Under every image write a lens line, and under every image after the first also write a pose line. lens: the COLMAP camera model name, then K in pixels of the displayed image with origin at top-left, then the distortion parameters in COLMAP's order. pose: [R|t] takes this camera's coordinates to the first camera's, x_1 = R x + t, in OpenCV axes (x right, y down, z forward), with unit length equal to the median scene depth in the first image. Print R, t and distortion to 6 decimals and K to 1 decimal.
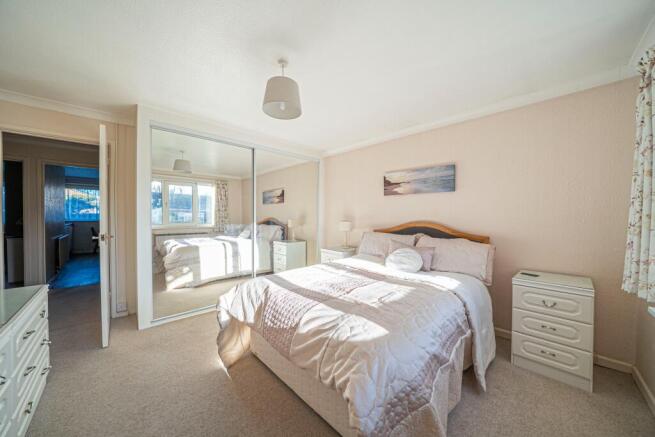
lens RADIAL K [[225.5, 0, 325.7], [0, 225.5, 219.4], [0, 0, 1]] dist [-0.002560, -0.000120]
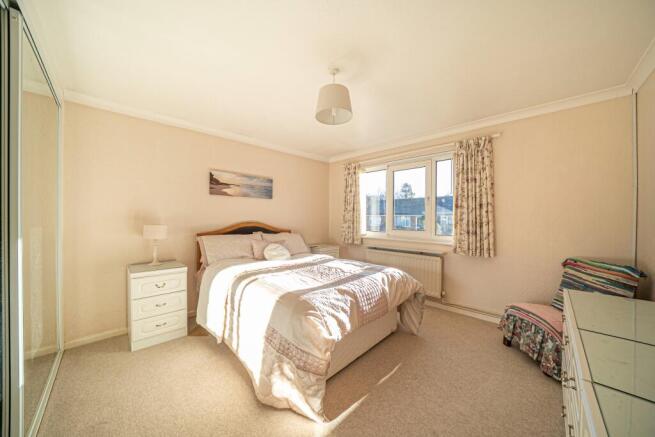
lens RADIAL K [[225.5, 0, 325.7], [0, 225.5, 217.8], [0, 0, 1]] dist [-0.002560, -0.000120]
pose [[0.001408, -0.004347, 0.999990, -0.720165], [0.016818, 0.999849, 0.004323, -0.009132], [-0.999858, 0.016812, 0.001481, 0.605516]]
